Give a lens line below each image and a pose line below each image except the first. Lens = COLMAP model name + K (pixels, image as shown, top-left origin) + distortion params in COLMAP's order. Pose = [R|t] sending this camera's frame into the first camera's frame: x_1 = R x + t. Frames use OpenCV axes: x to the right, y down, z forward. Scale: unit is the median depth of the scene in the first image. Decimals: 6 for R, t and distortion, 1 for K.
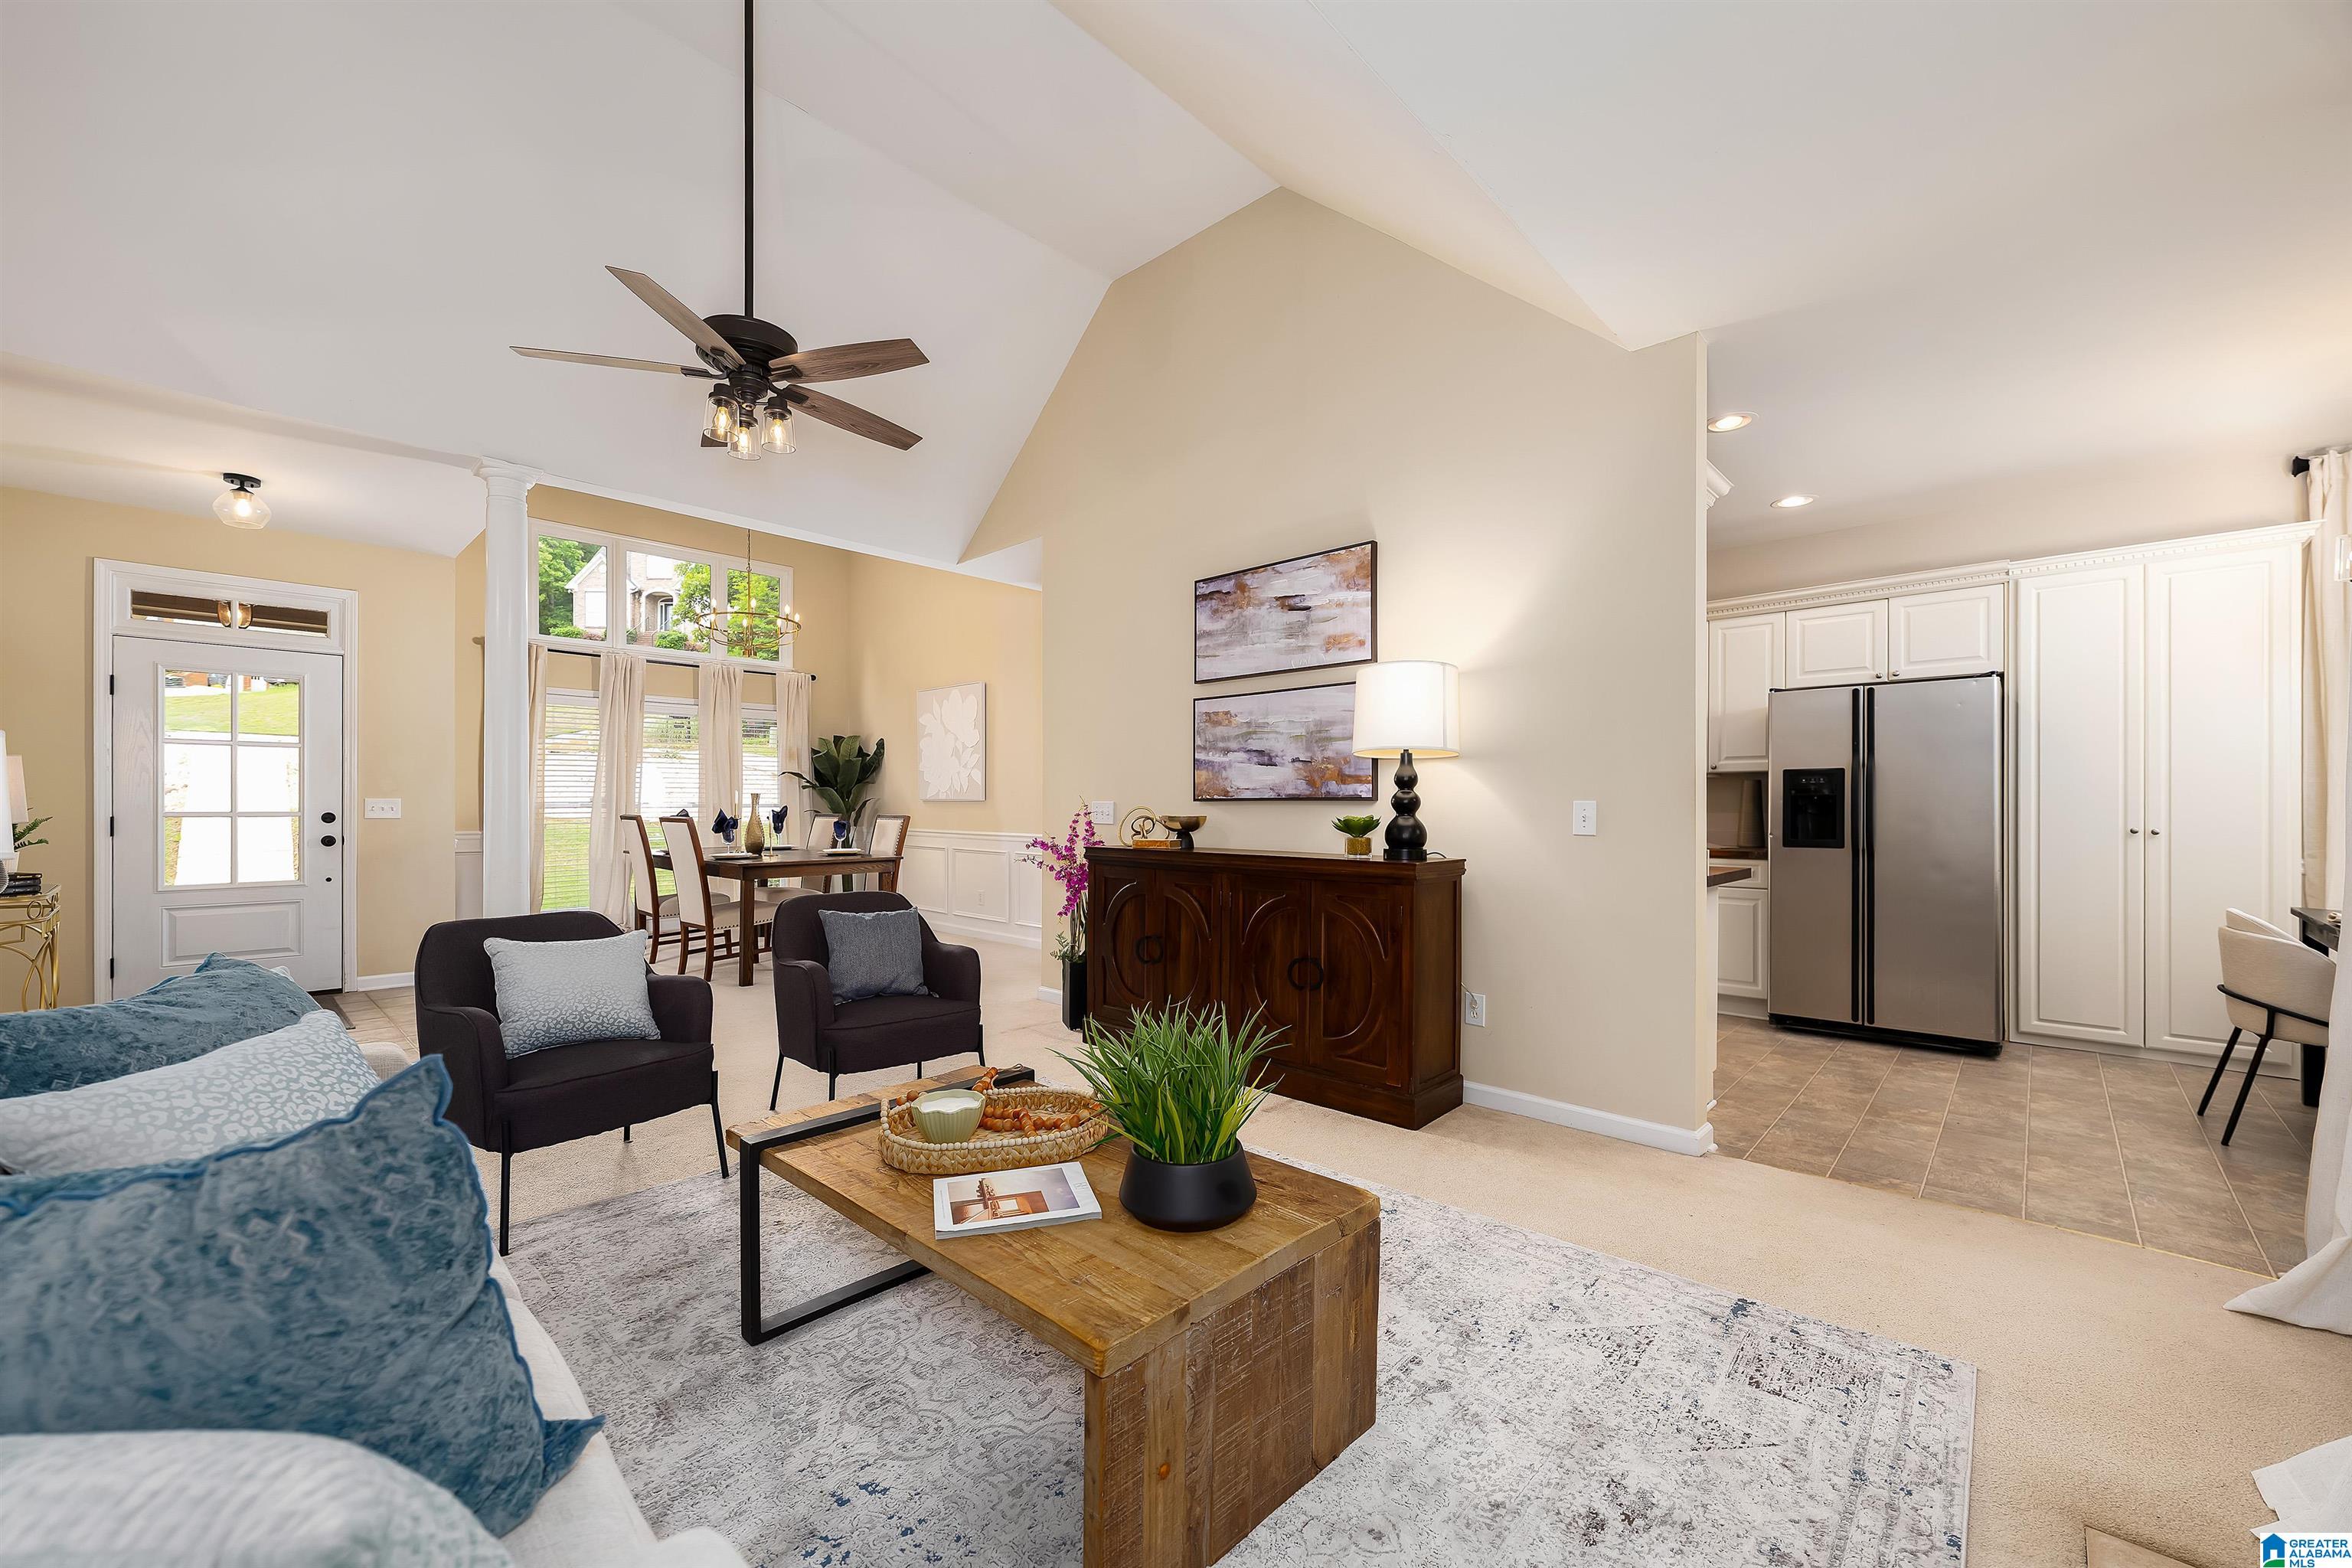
lens RADIAL K [[911.3, 0, 1179.8], [0, 911.3, 812.0], [0, 0, 1]] dist [0.000755, -0.000066]
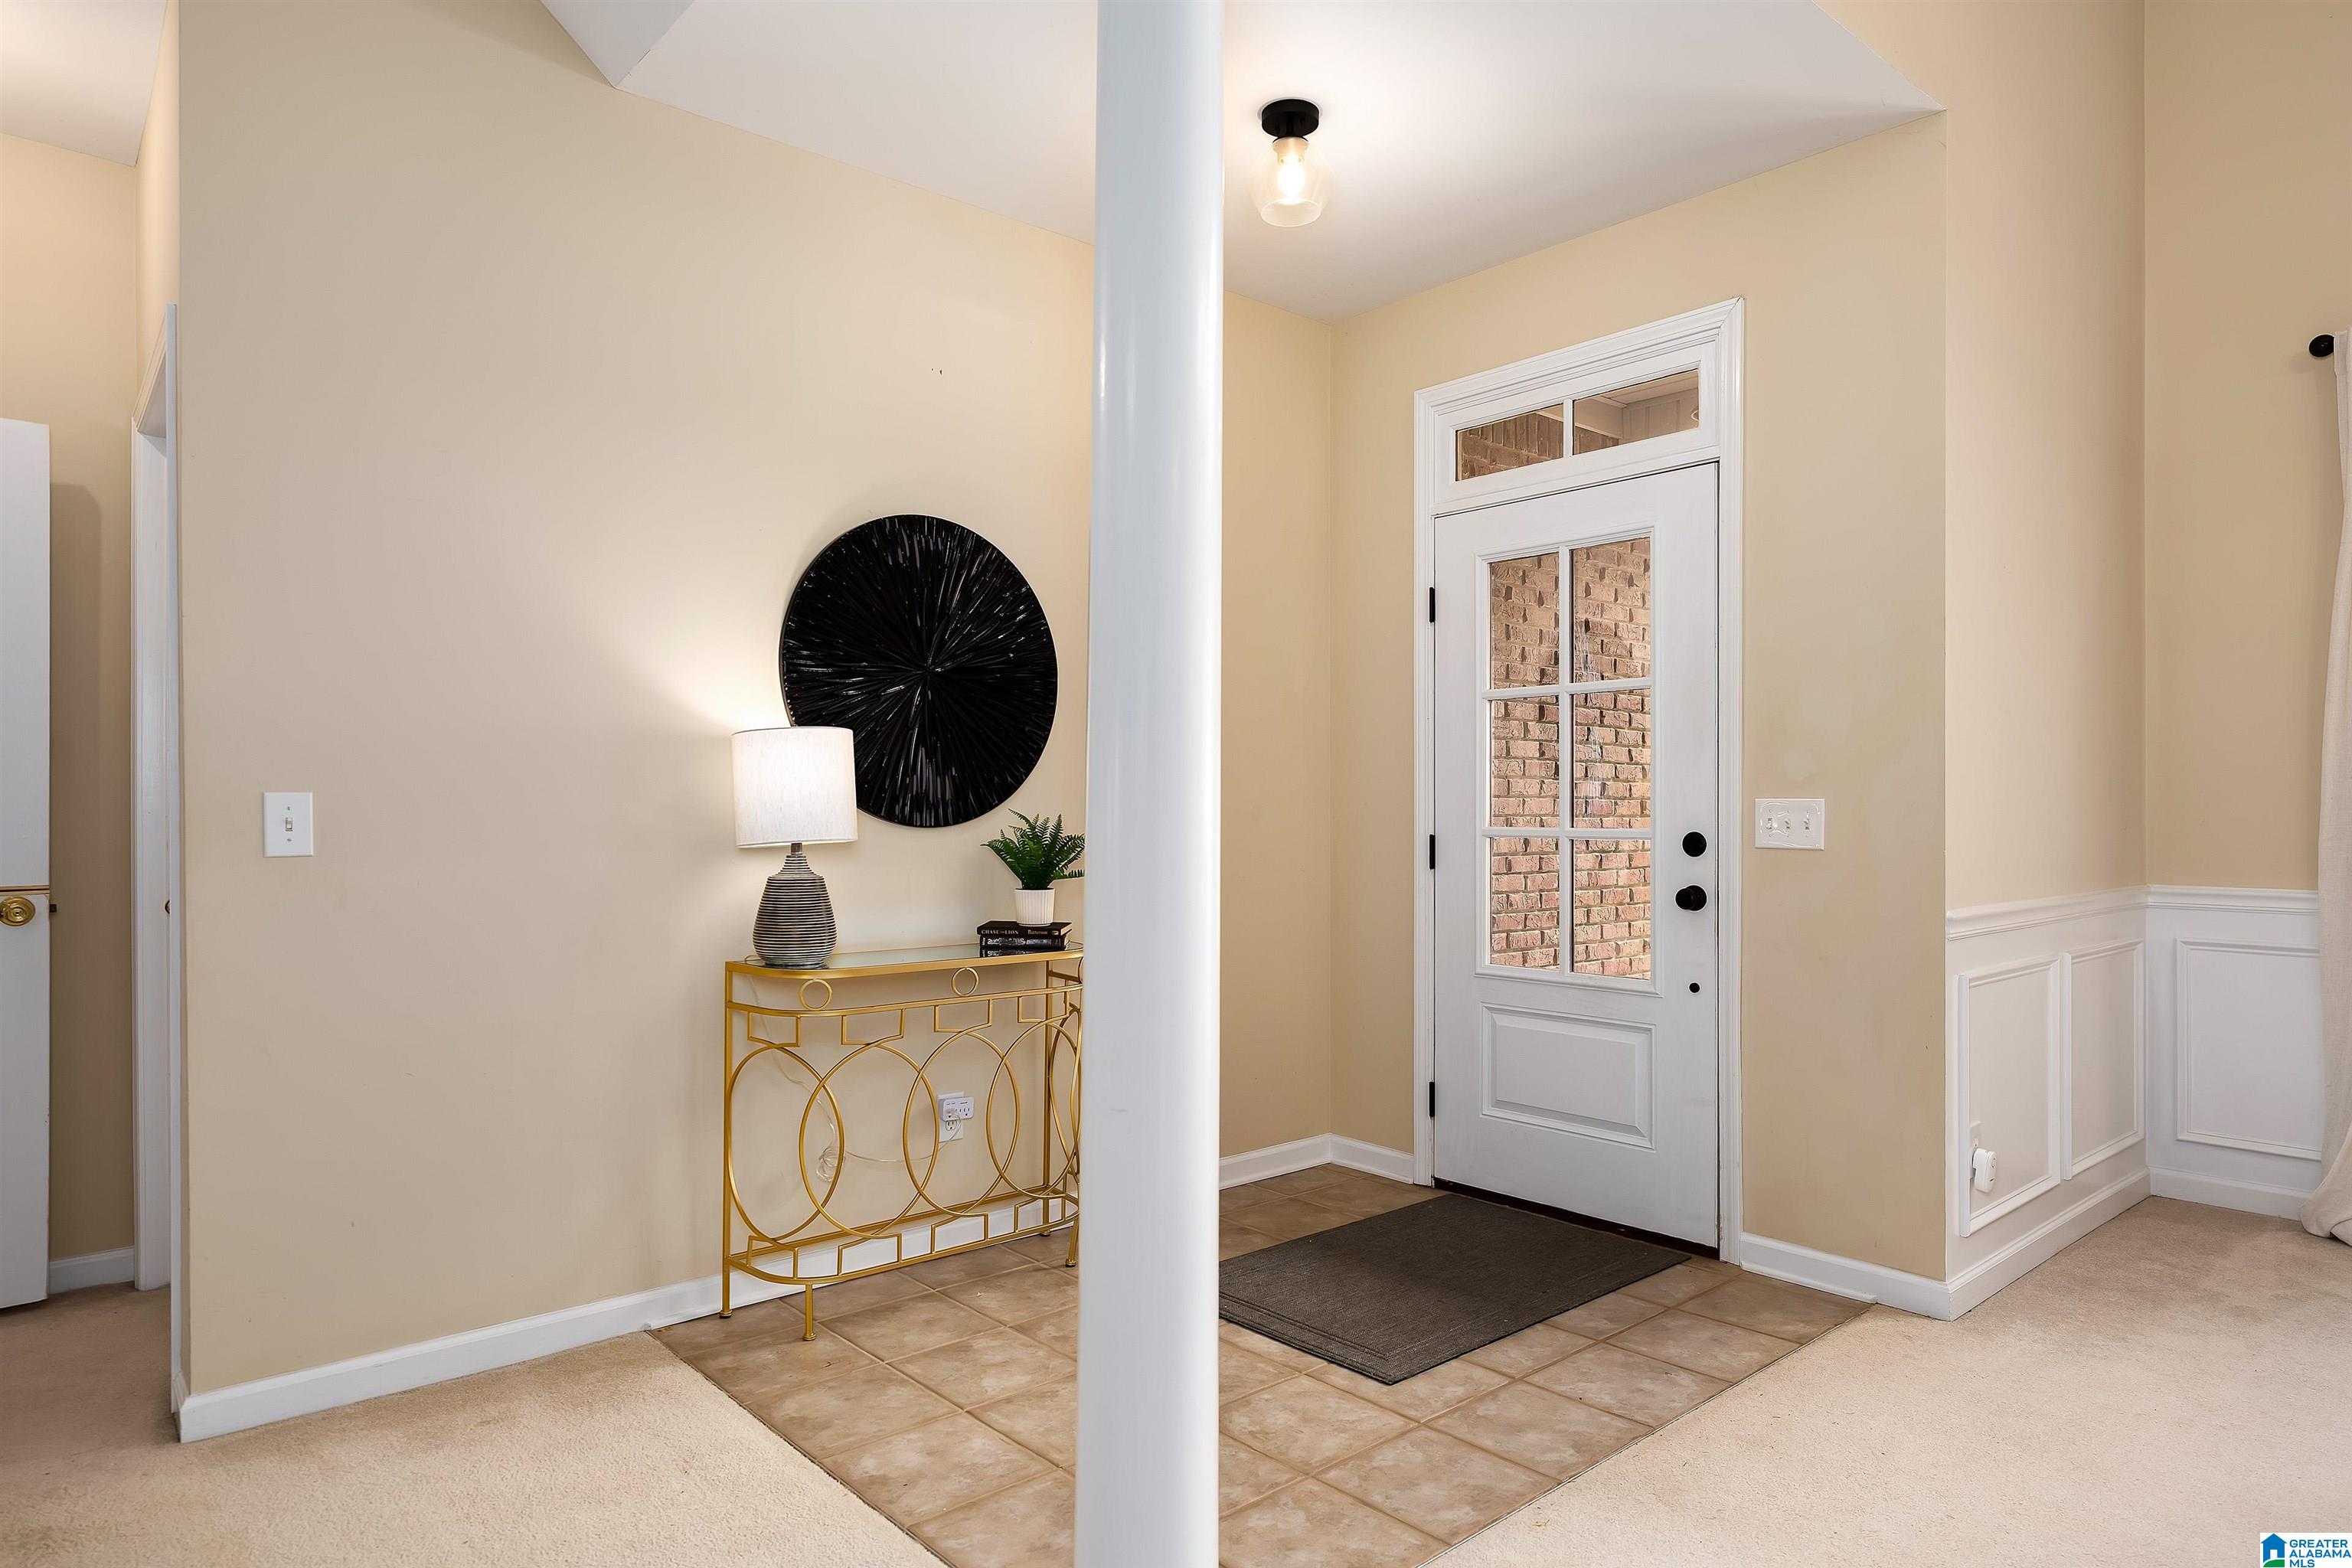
lens RADIAL K [[1361.7, 0, 1176.0], [0, 1361.7, 784.0], [0, 0, 1]] dist [-0.002163, -0.000802]
pose [[-0.098705, -0.023376, -0.994842, -0.254627], [-0.010227, 0.999695, -0.022476, -0.004755], [0.995064, 0.007956, -0.098914, 0.775782]]
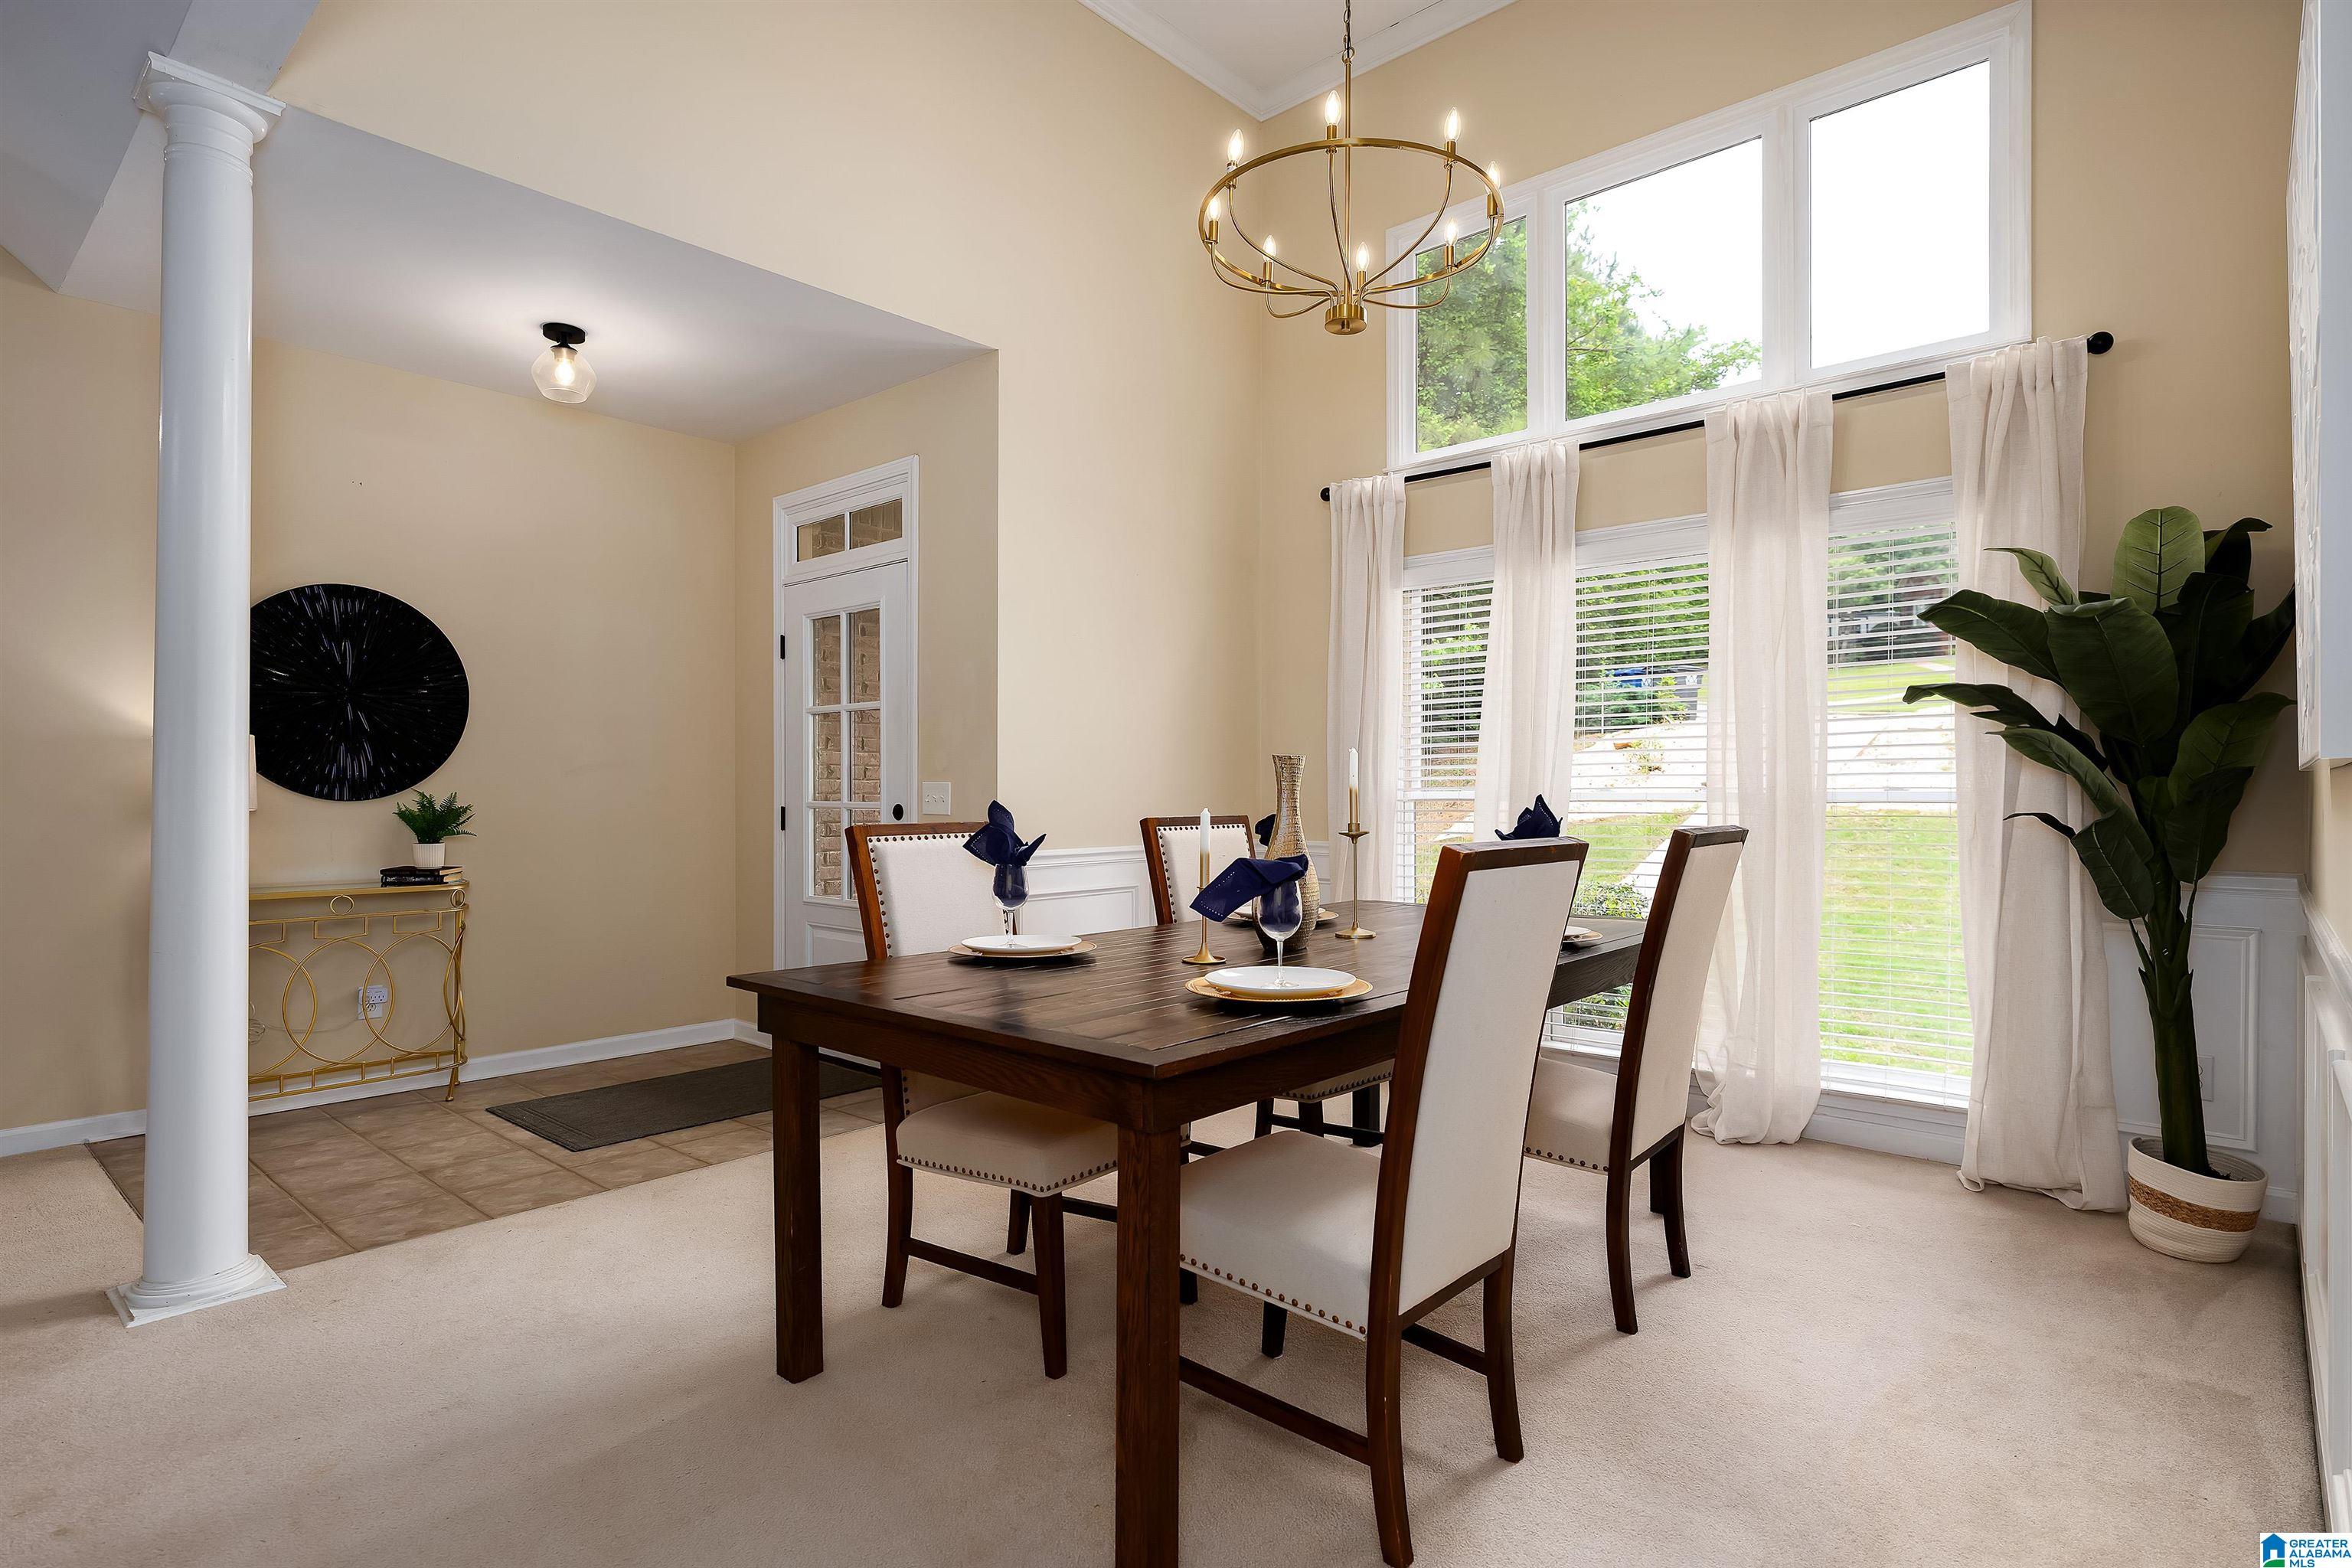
lens RADIAL K [[1184.9, 0, 1176.0], [0, 1184.9, 784.0], [0, 0, 1]] dist [-0.000205, 0.000365]
pose [[0.028636, -0.010499, -0.999535, -0.074577], [-0.012045, 0.999869, -0.010848, -0.006716], [0.999517, 0.012350, 0.028506, 1.111959]]
